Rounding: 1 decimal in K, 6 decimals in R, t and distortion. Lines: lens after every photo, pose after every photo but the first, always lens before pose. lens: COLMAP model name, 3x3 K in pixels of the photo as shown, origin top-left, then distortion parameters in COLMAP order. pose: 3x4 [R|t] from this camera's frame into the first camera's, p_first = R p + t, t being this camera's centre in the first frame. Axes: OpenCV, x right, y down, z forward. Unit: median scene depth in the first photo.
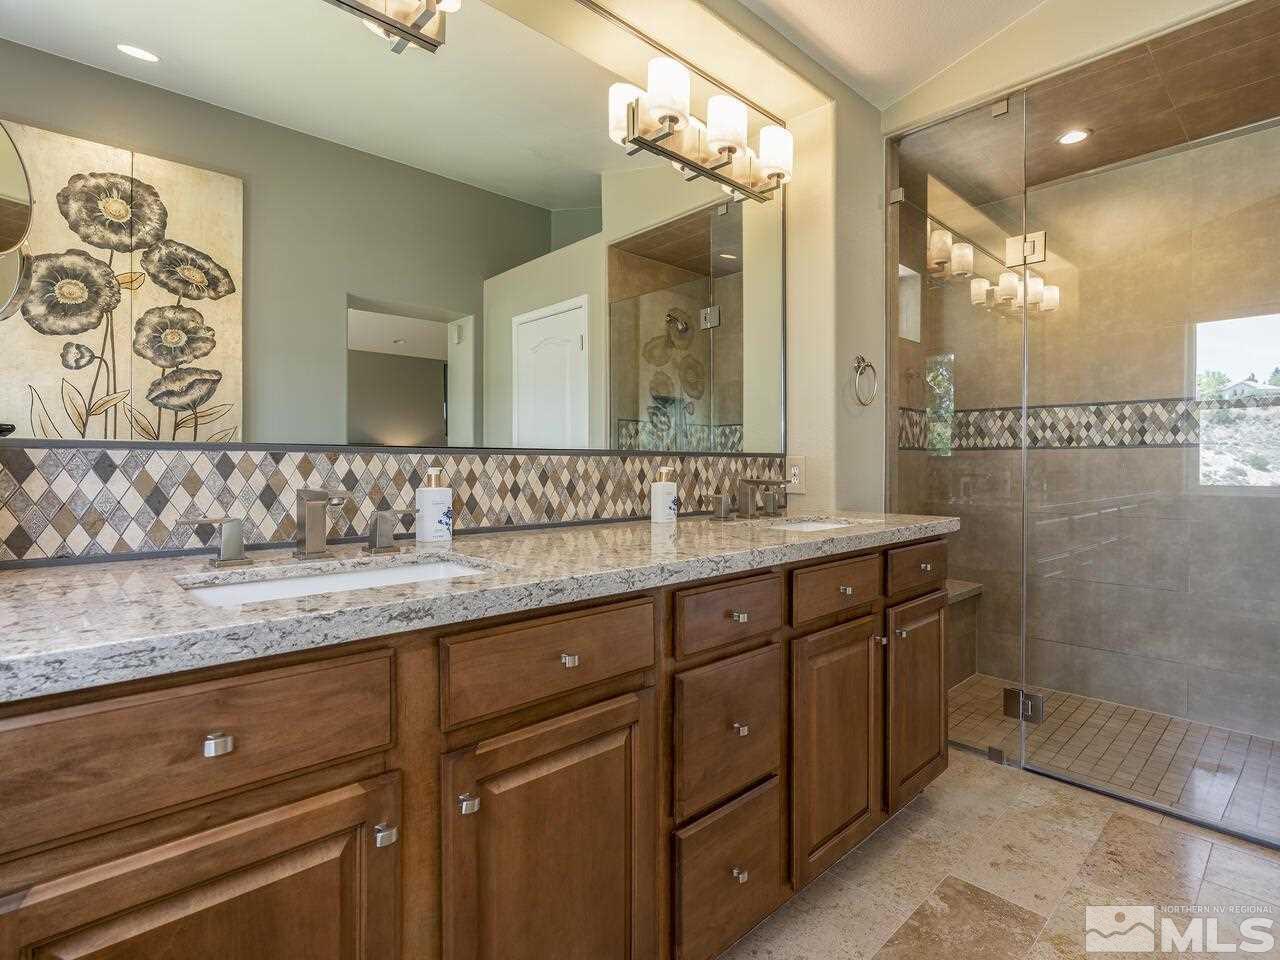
lens RADIAL K [[648.3, 0, 639.0], [0, 648.3, 473.4], [0, 0, 1]] dist [-0.000713, 0.000733]
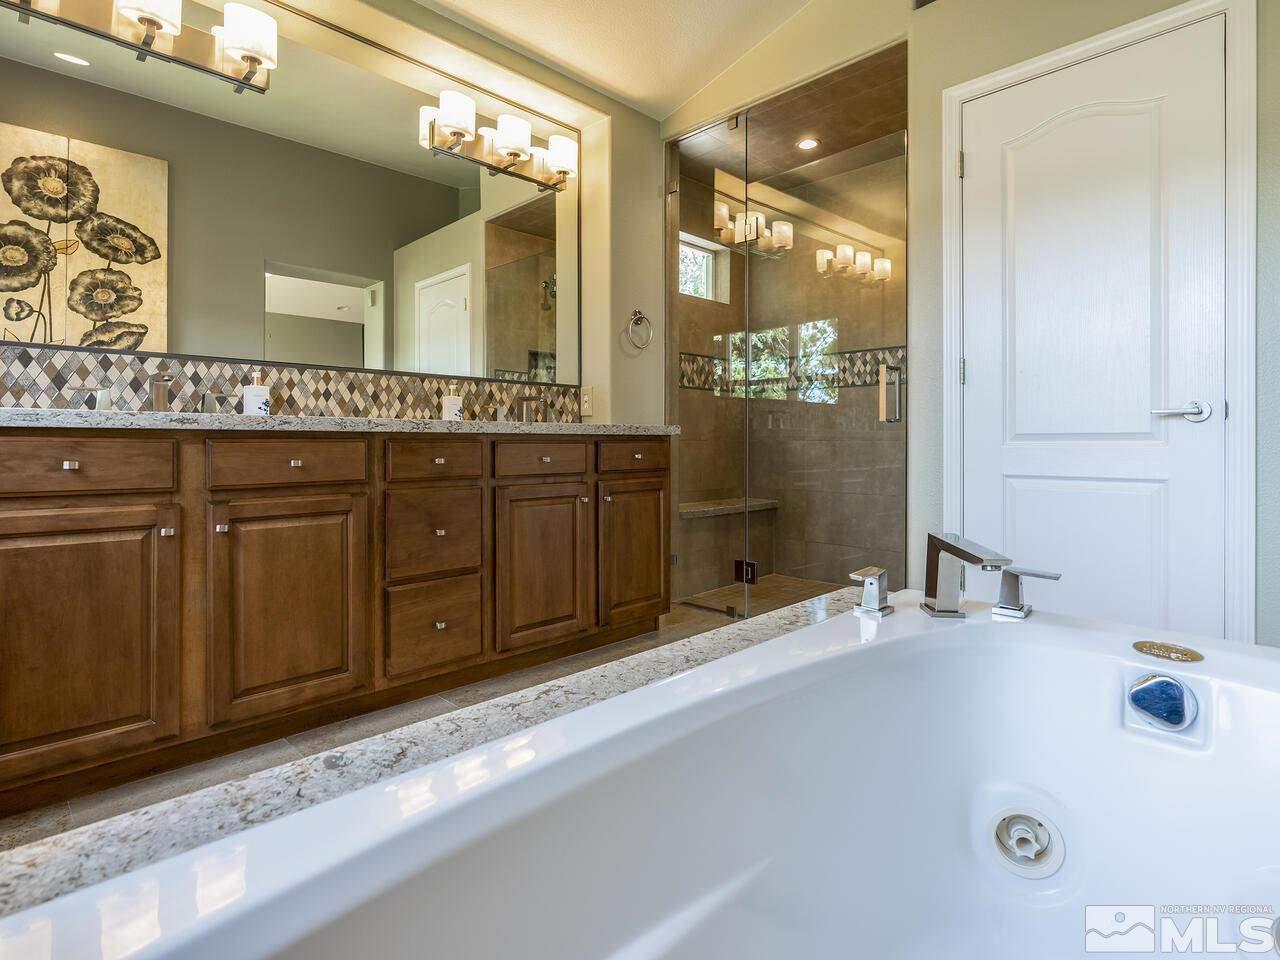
lens RADIAL K [[665.9, 0, 642.3], [0, 665.9, 443.0], [0, 0, 1]] dist [0.002653, 0.000649]
pose [[0.999500, 0.000446, 0.031614, 0.272813], [-0.000078, 0.999932, -0.011634, 0.088928], [-0.031617, 0.011626, 0.999432, -0.294310]]
